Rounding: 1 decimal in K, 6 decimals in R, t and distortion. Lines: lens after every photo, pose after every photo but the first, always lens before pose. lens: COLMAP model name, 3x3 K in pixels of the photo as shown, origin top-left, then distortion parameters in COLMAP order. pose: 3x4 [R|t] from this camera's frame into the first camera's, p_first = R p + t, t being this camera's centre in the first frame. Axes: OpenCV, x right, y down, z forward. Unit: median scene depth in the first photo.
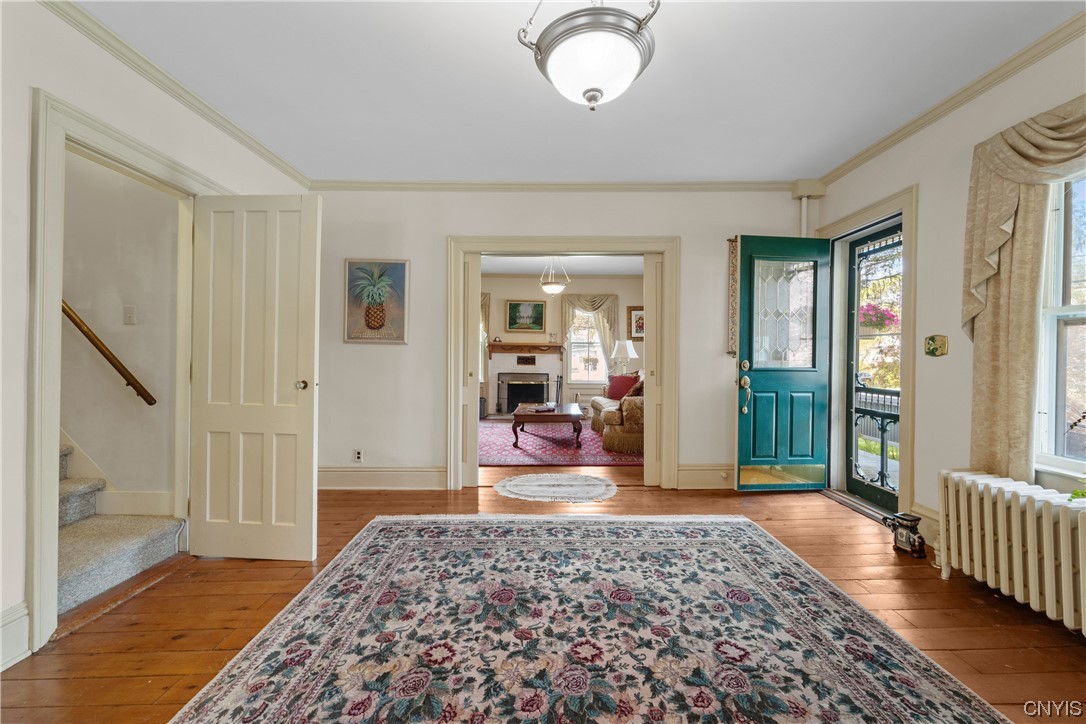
lens RADIAL K [[450.6, 0, 543.1], [0, 450.6, 358.1], [0, 0, 1]] dist [0.001866, 0.000403]
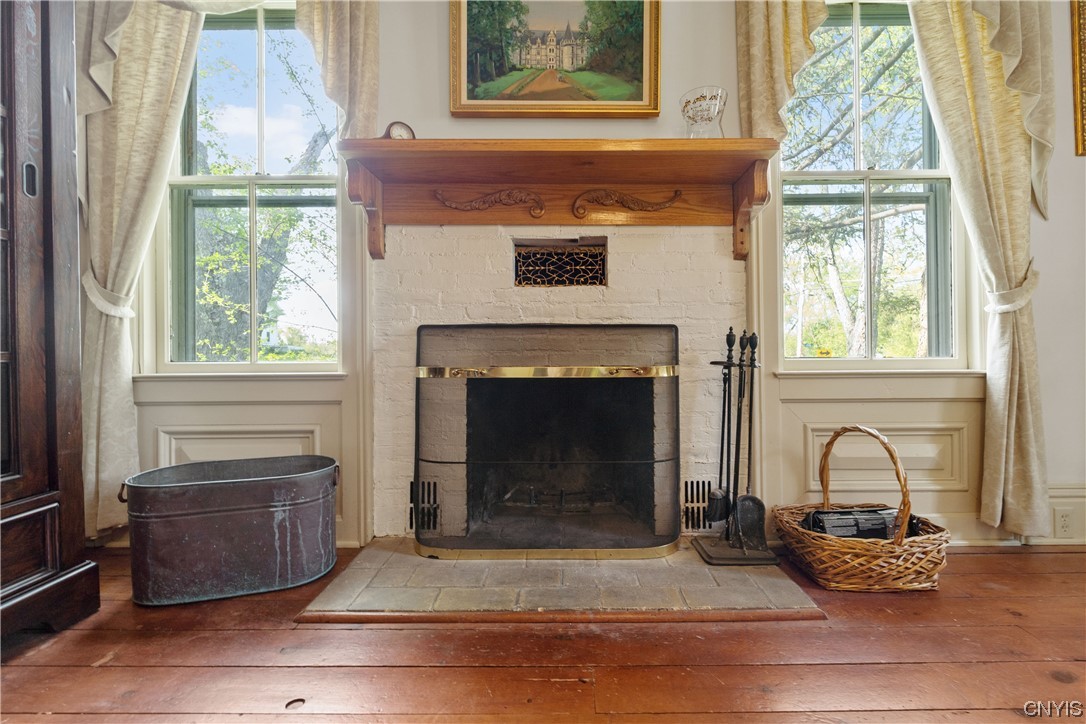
lens RADIAL K [[450.6, 0, 546.7], [0, 450.6, 363.1], [0, 0, 1]] dist [0.001866, 0.000403]
pose [[0.999702, -0.015861, -0.018577, -0.040751], [0.015772, 0.999863, -0.004929, 0.050925], [0.018652, 0.004635, 0.999815, 0.805730]]
